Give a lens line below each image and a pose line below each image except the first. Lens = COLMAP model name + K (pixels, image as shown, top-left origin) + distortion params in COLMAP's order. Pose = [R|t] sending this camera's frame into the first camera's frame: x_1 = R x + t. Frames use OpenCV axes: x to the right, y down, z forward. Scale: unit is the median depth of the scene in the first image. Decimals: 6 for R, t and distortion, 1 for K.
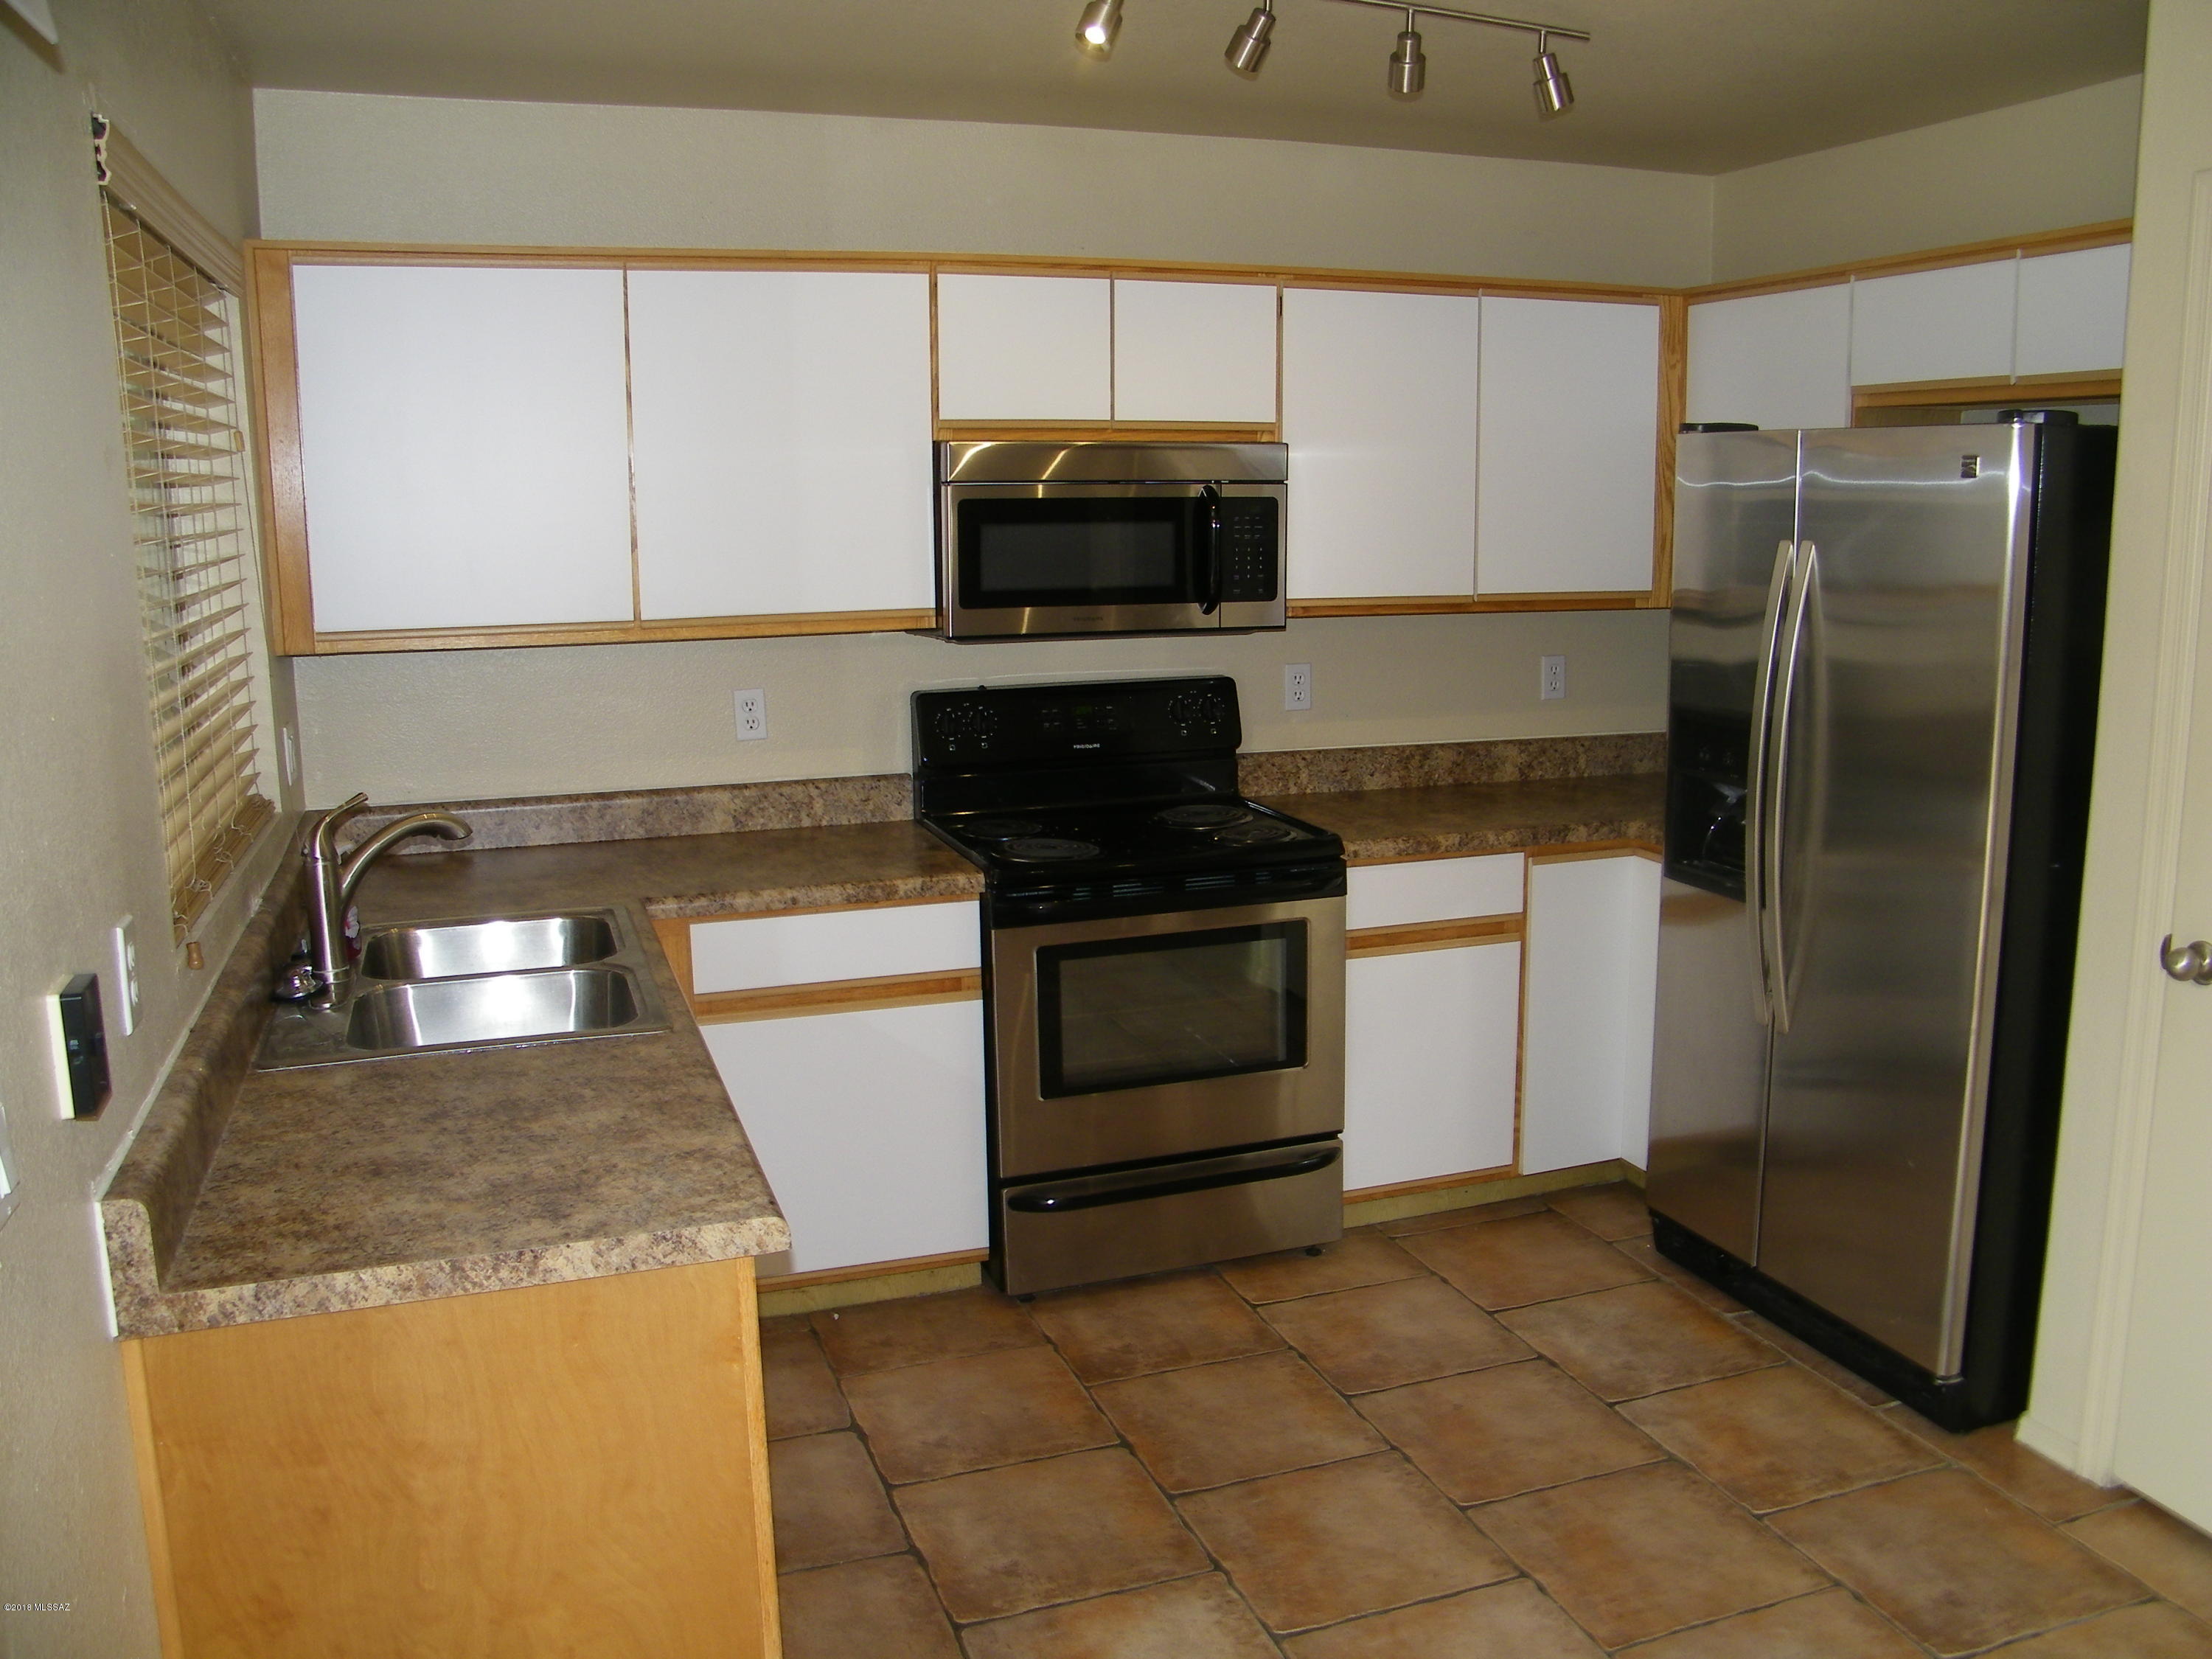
lens RADIAL K [[1869.3, 0, 1177.5], [0, 1869.3, 842.7], [0, 0, 1]] dist [-0.194861, 0.174189]
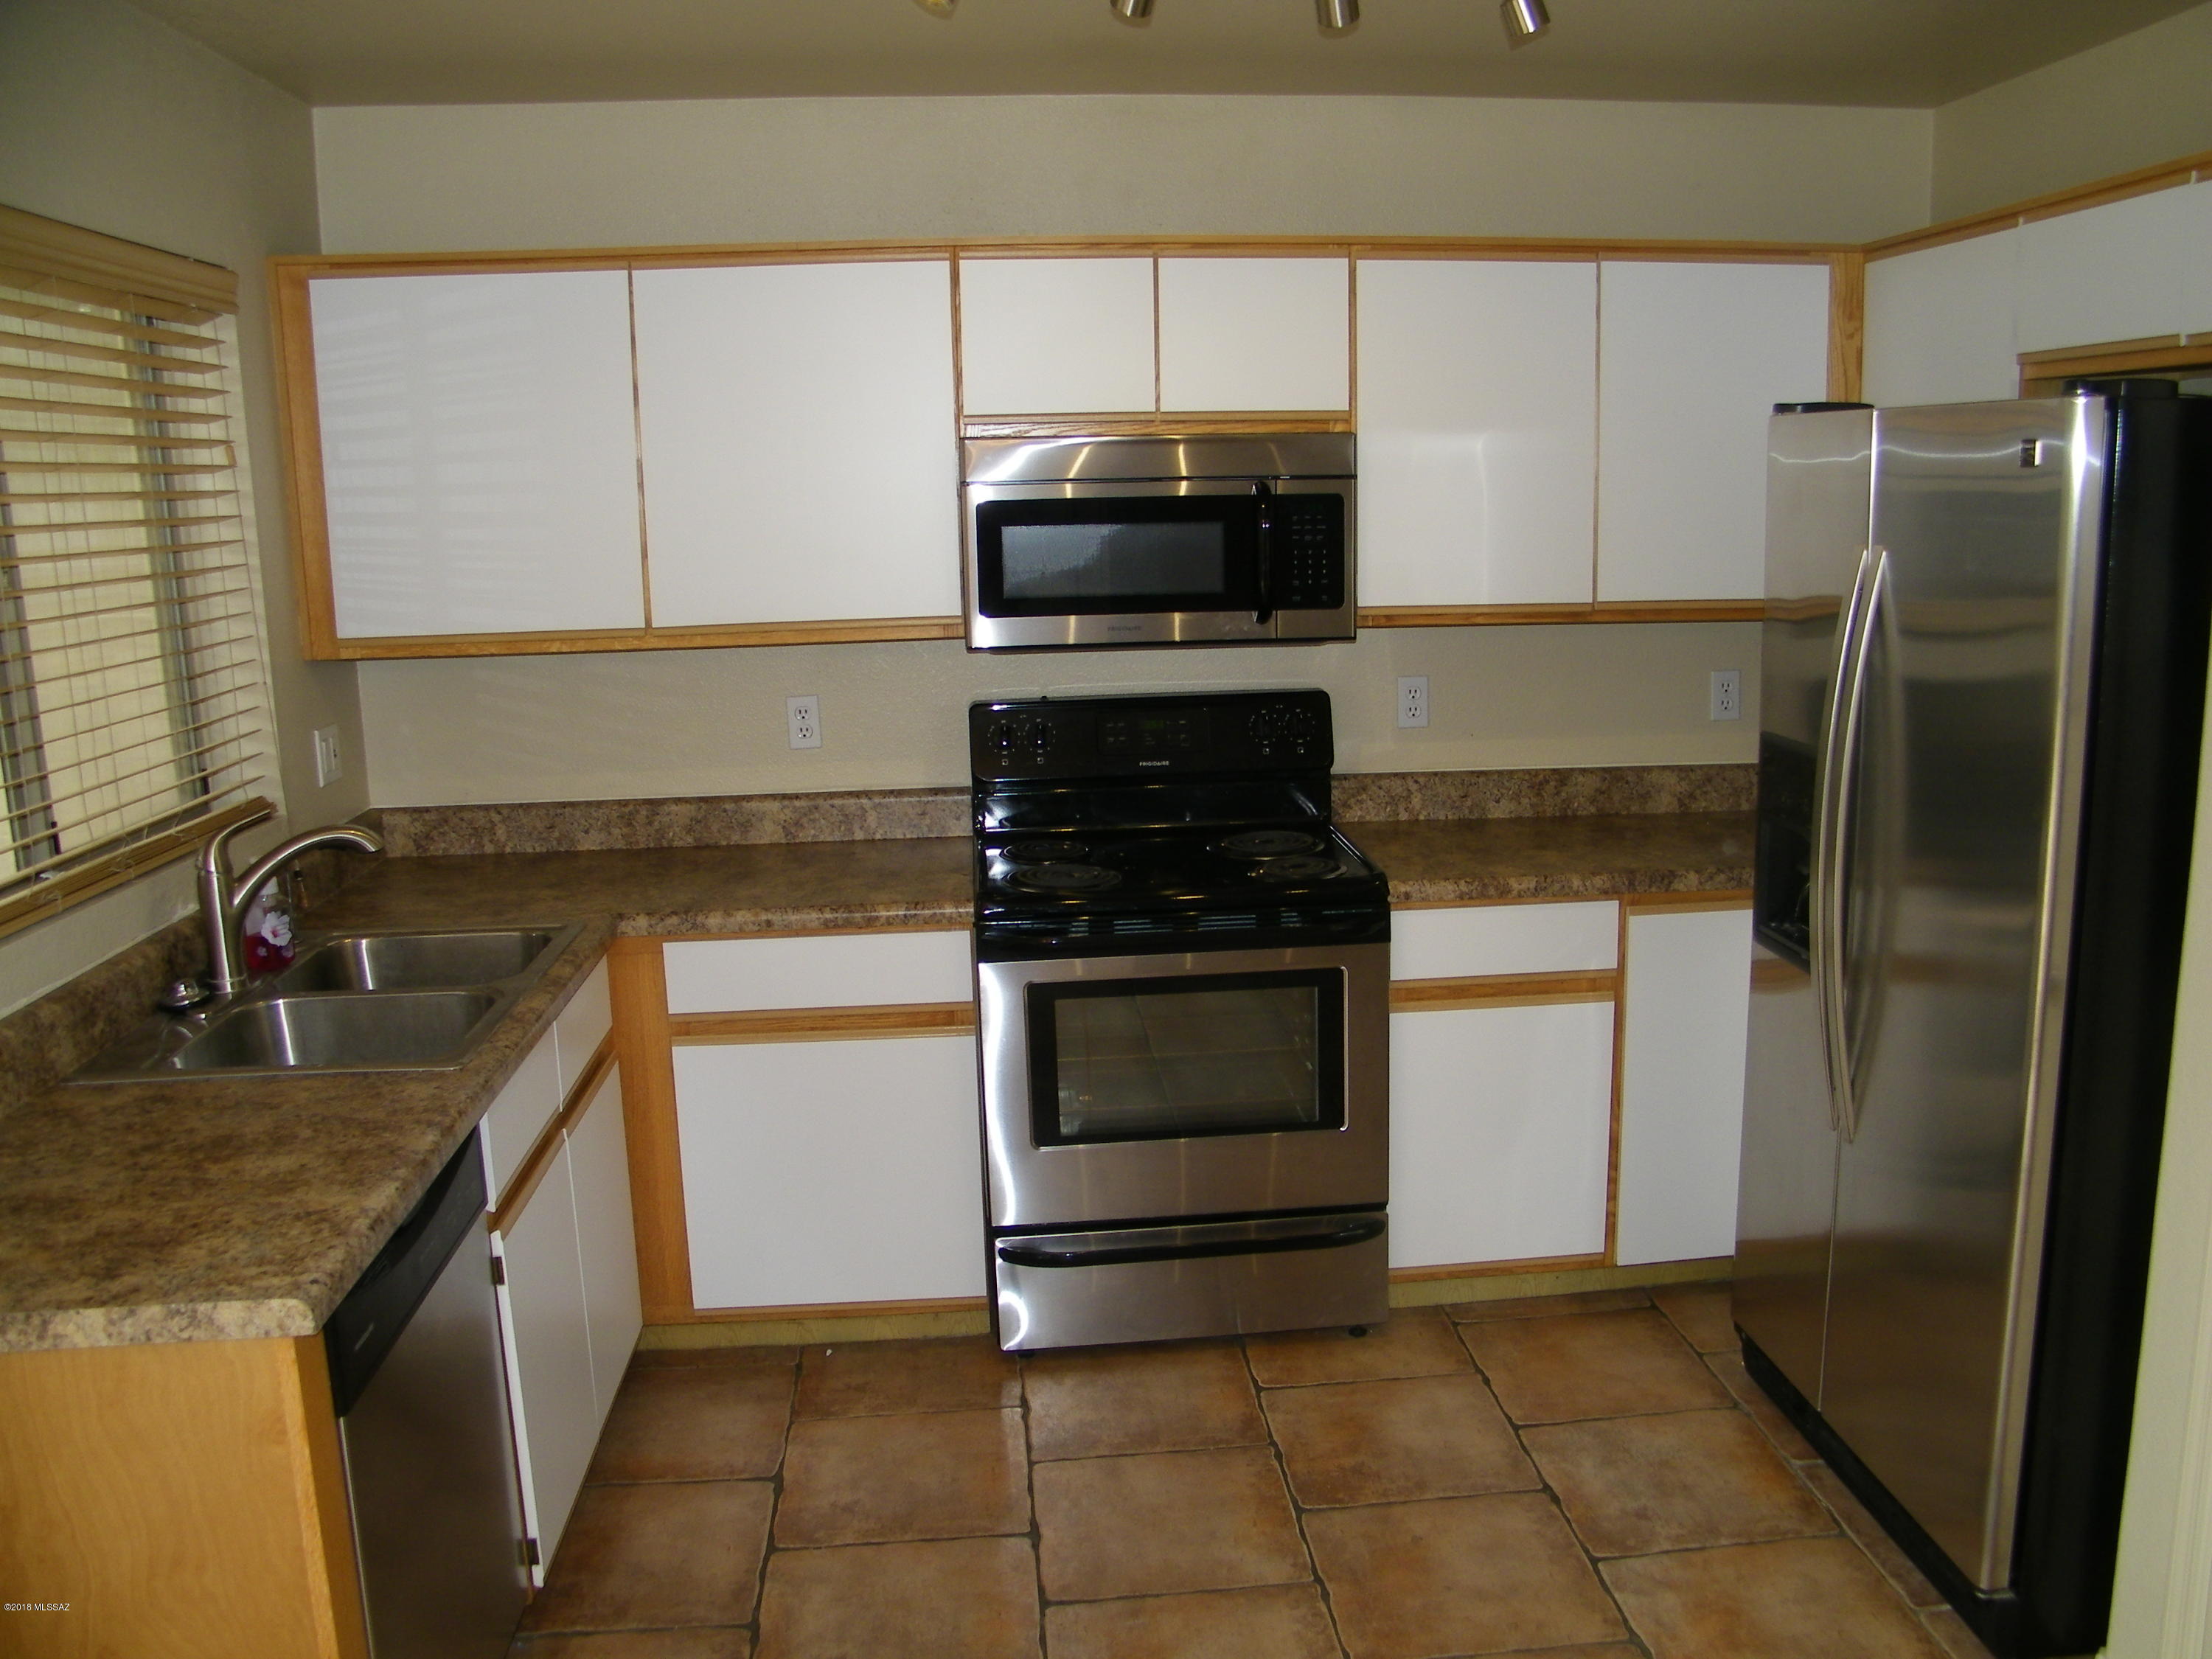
lens RADIAL K [[1869.3, 0, 1177.5], [0, 1869.3, 842.7], [0, 0, 1]] dist [-0.194861, 0.174189]
pose [[0.966364, 0.037729, -0.254397, 0.215671], [-0.034901, 0.999269, 0.015622, -0.029380], [0.254801, -0.006218, 0.966974, 0.113678]]
